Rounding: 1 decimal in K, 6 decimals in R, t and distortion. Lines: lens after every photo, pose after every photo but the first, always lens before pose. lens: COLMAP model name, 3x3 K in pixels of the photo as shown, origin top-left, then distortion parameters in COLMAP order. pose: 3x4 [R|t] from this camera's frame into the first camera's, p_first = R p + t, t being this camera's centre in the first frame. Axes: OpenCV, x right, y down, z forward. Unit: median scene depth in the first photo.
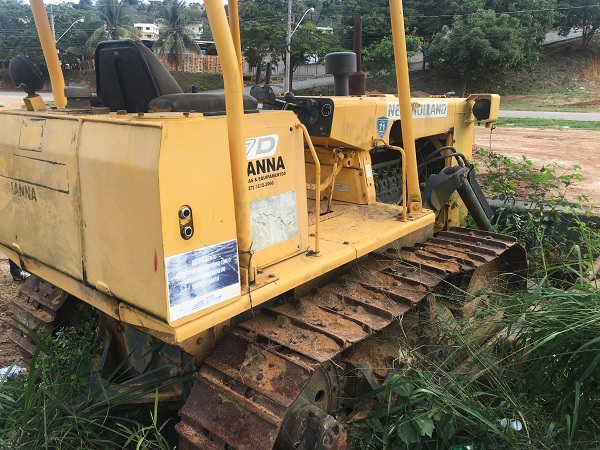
lens RADIAL K [[513.6, 0, 300.0], [0, 513.6, 225.0], [0, 0, 1]] dist [0.091400, -0.115974]
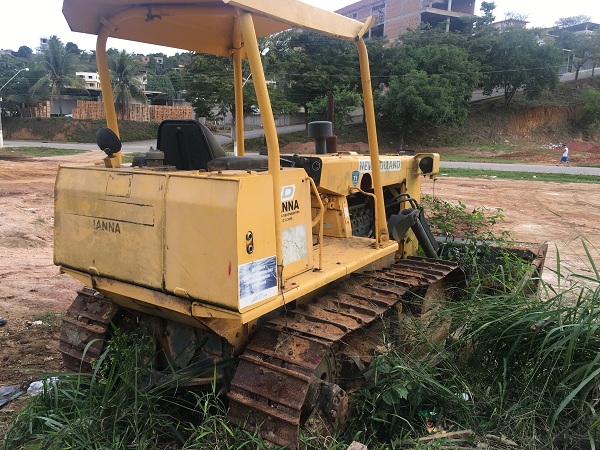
lens RADIAL K [[513.6, 0, 300.0], [0, 513.6, 225.0], [0, 0, 1]] dist [0.091400, -0.115974]
pose [[0.994230, -0.007209, 0.107028, -0.146306], [0.016871, 0.995831, -0.089646, 0.050724], [-0.105936, 0.090934, 0.990206, -0.320786]]
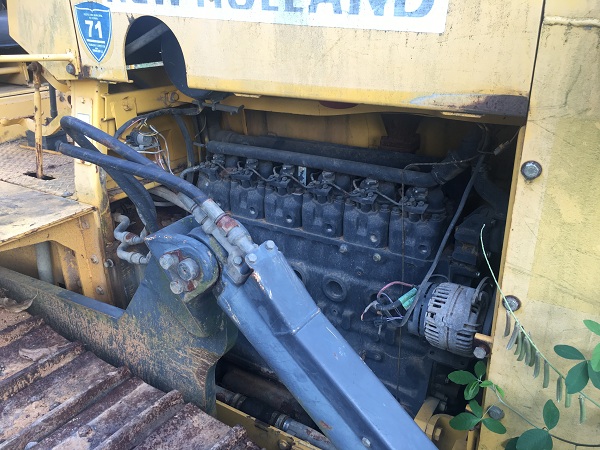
lens RADIAL K [[513.6, 0, 300.0], [0, 513.6, 225.0], [0, 0, 1]] dist [0.091400, -0.115974]
pose [[0.151643, 0.402844, -0.902619, 0.718051], [-0.258113, 0.897634, 0.357255, -0.287974], [0.954139, 0.178802, 0.240099, 1.305152]]
